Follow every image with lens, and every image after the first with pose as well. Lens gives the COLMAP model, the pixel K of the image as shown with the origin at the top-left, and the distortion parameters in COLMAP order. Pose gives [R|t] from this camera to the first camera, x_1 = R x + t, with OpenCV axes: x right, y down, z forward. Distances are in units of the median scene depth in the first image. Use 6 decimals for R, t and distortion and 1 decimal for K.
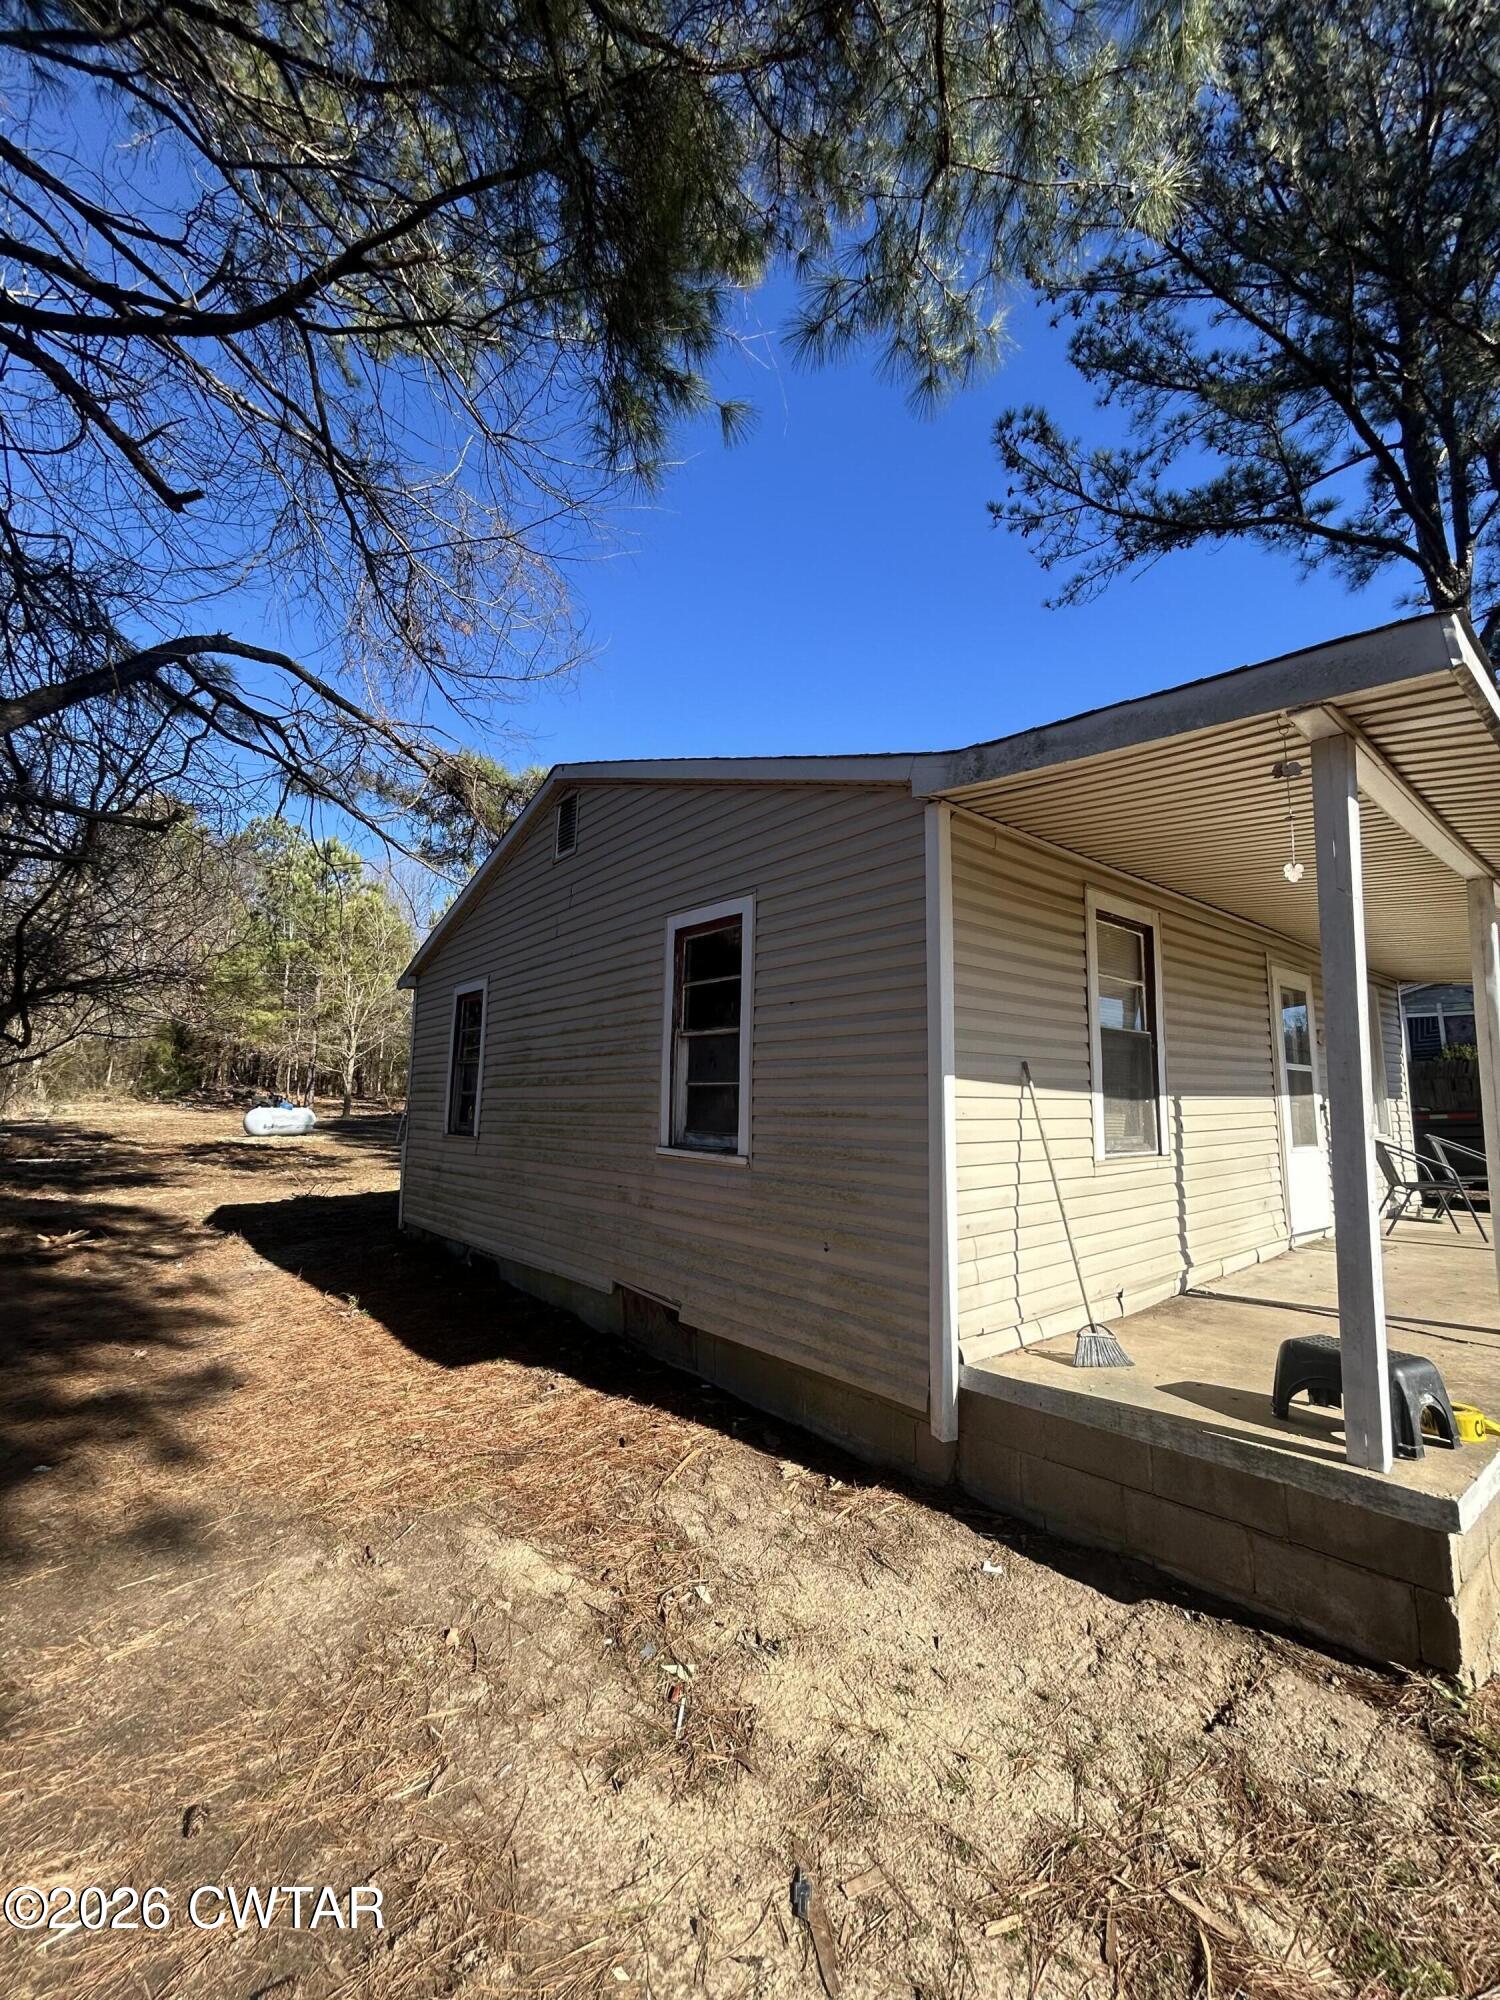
lens RADIAL K [[804.1, 0, 751.7], [0, 804.1, 1000.7], [0, 0, 1]] dist [-0.002054, 0.000760]
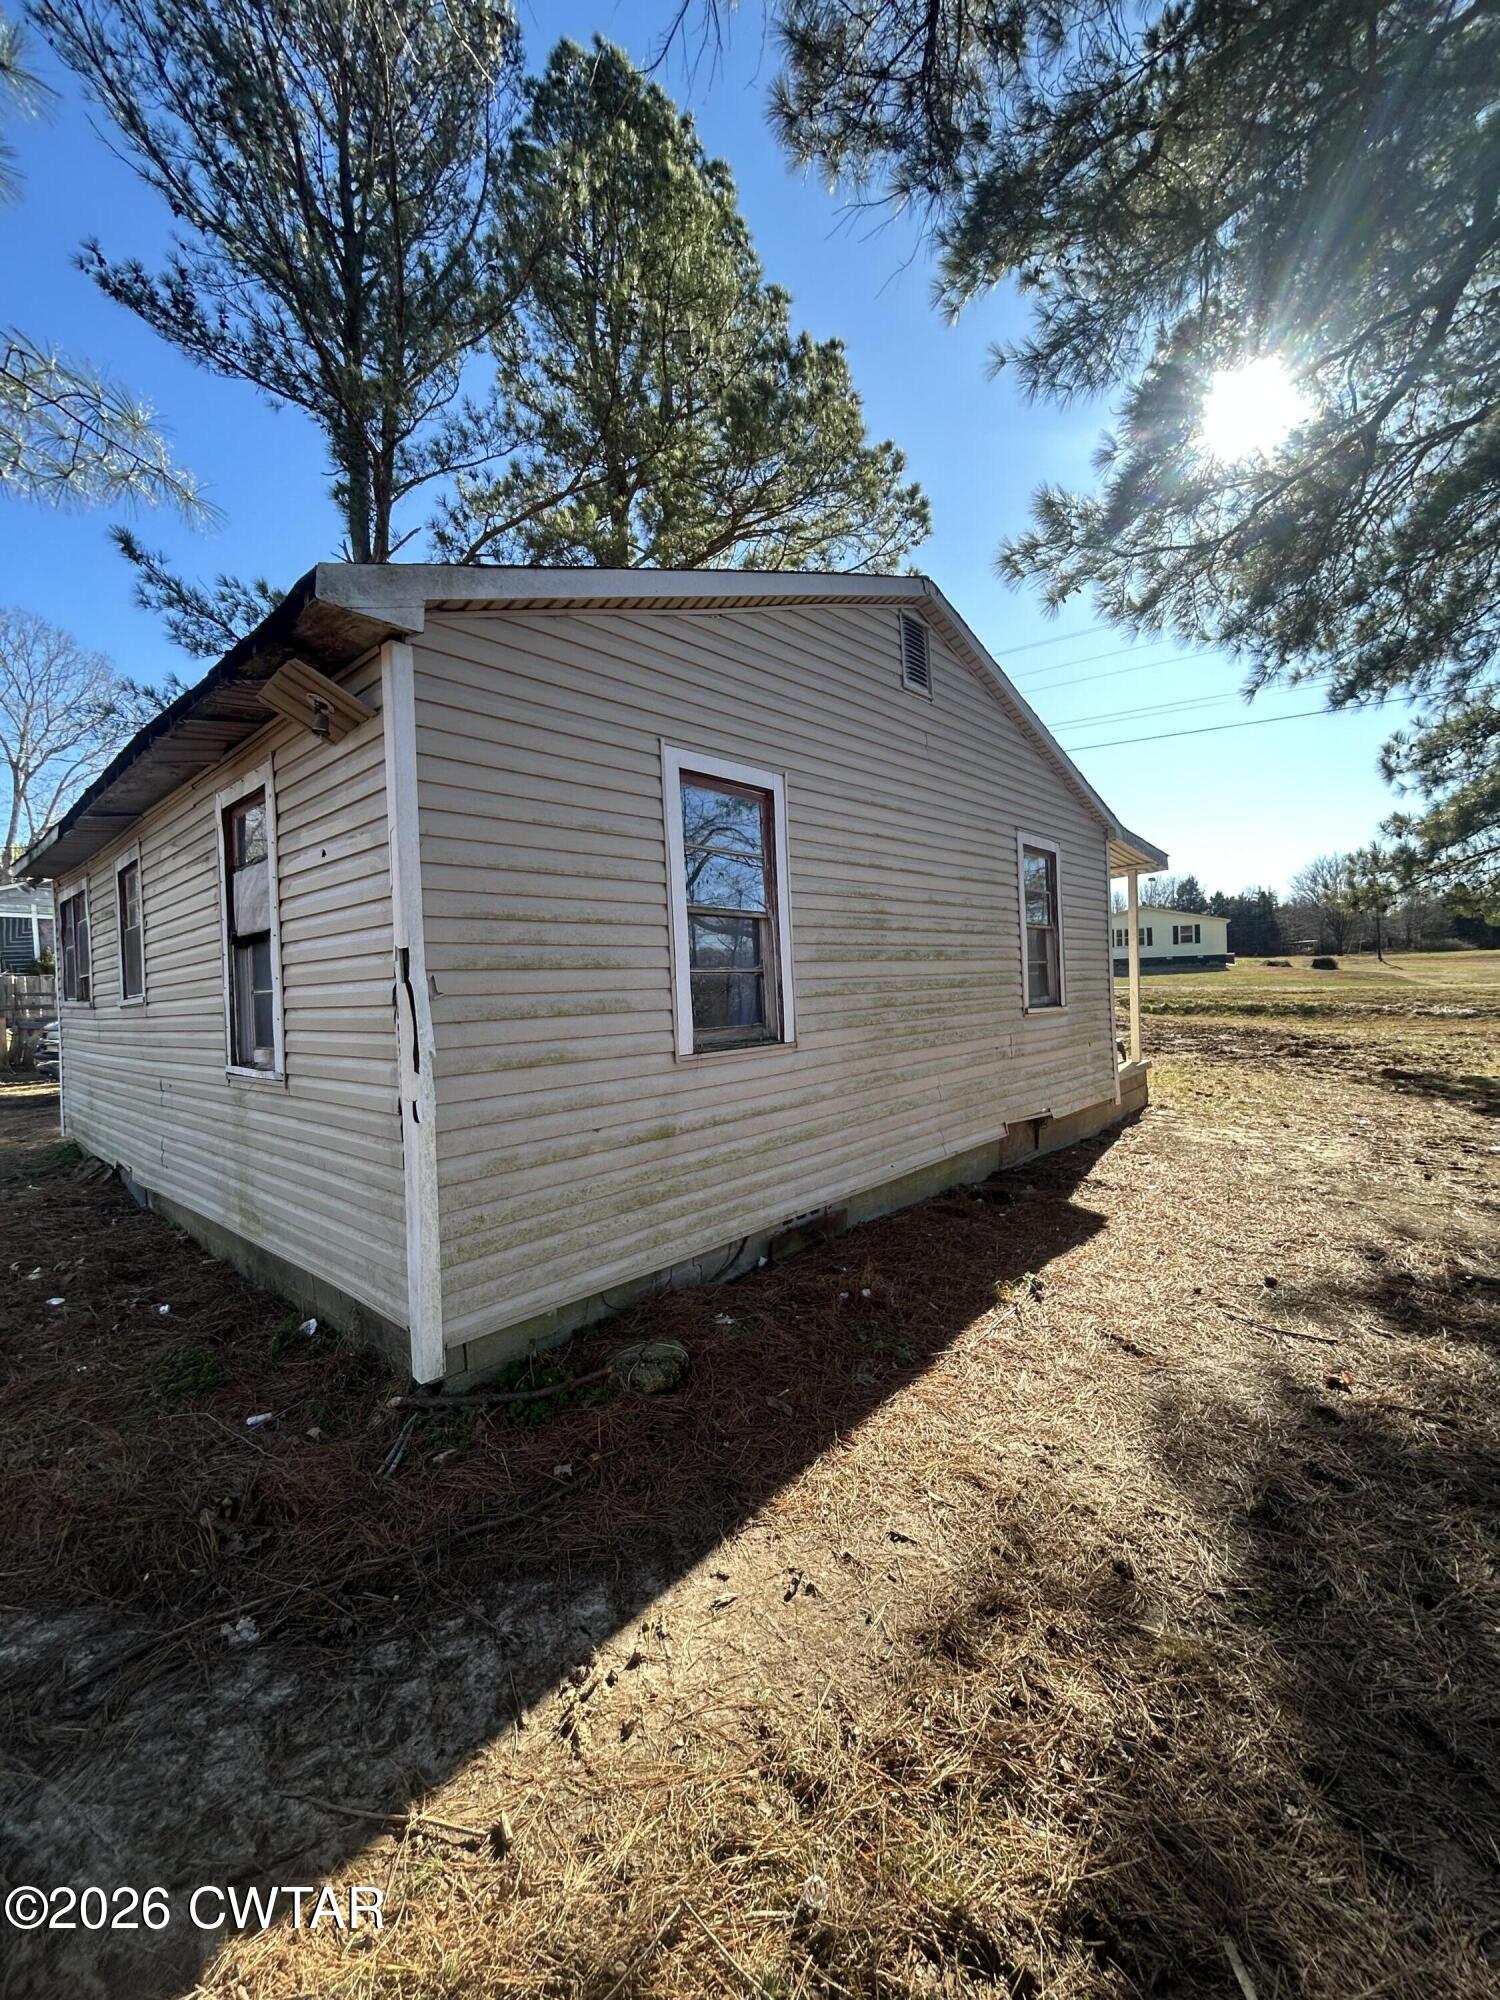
lens RADIAL K [[804.1, 0, 751.7], [0, 804.1, 1000.7], [0, 0, 1]] dist [-0.002054, 0.000760]
pose [[-0.130295, -0.019908, 0.991275, -1.085637], [-0.090347, 0.995877, 0.008125, 0.158139], [-0.987350, -0.088500, -0.131556, 1.288234]]
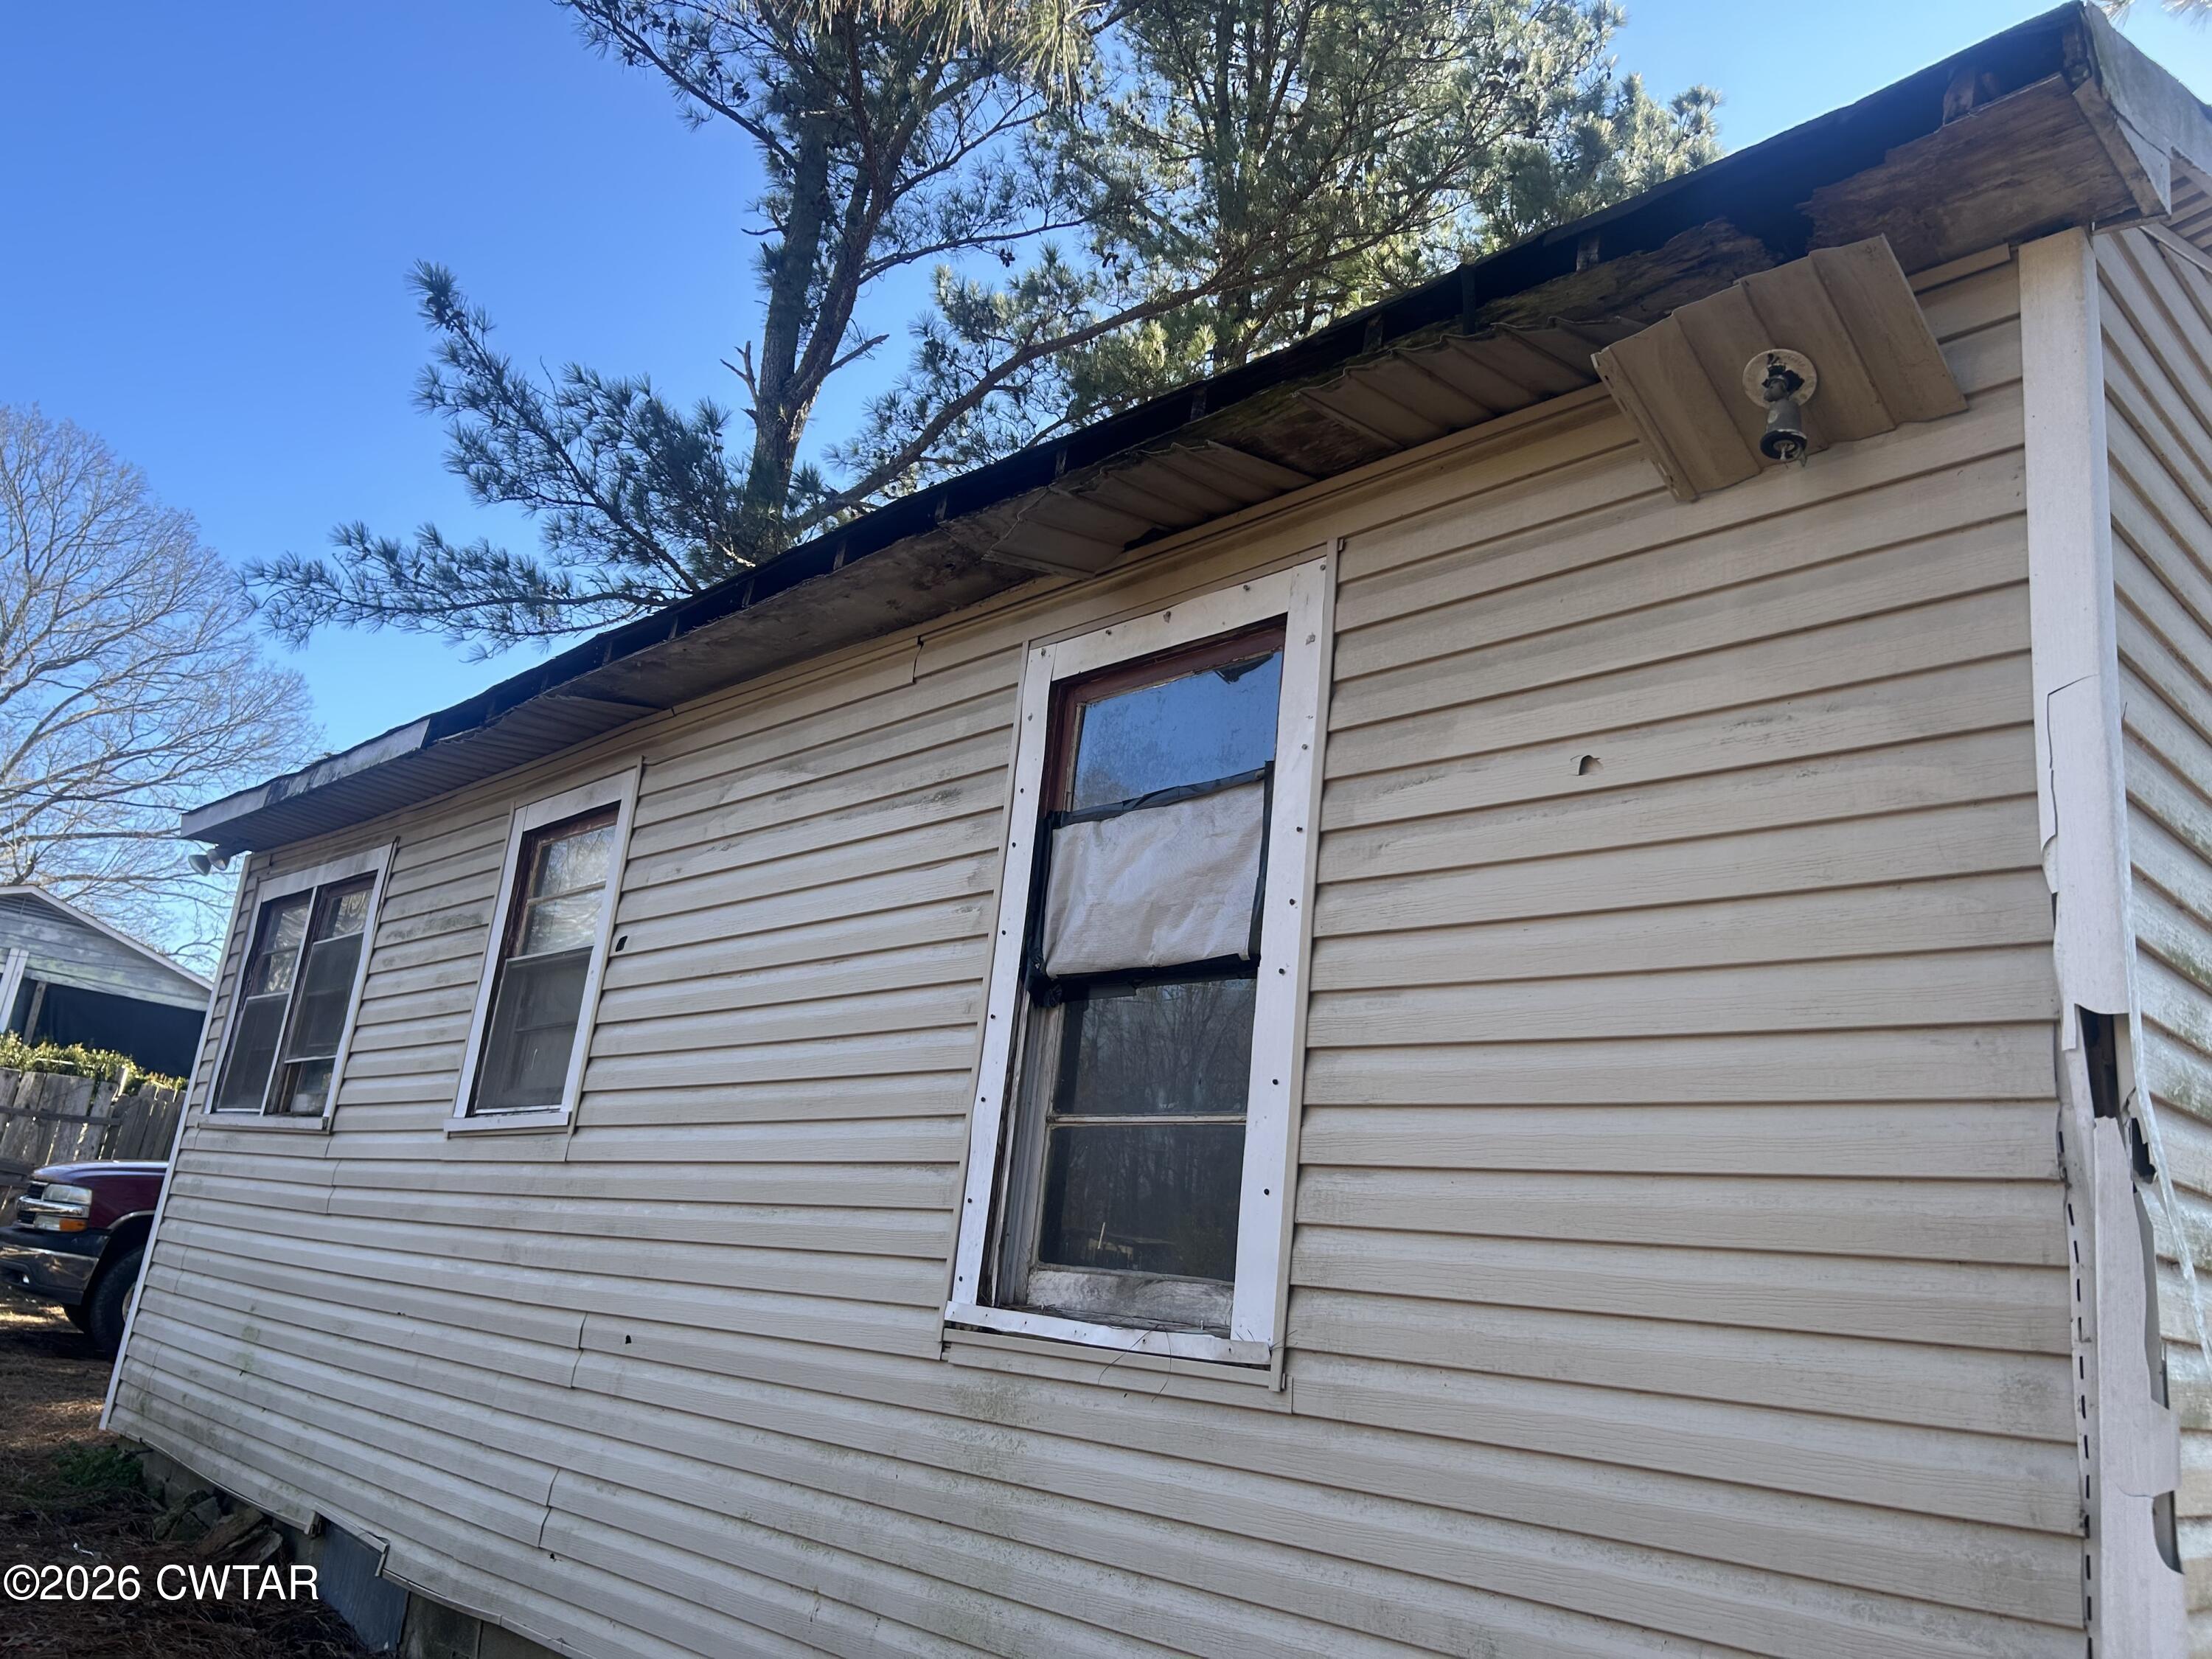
lens RADIAL K [[1662.8, 0, 1095.8], [0, 1662.8, 840.3], [0, 0, 1]] dist [0.020544, -0.005223]
pose [[-0.053159, 0.247659, 0.967388, -0.898183], [-0.226376, 0.940548, -0.253227, 0.251889], [-0.972588, -0.232455, 0.006065, 1.653279]]
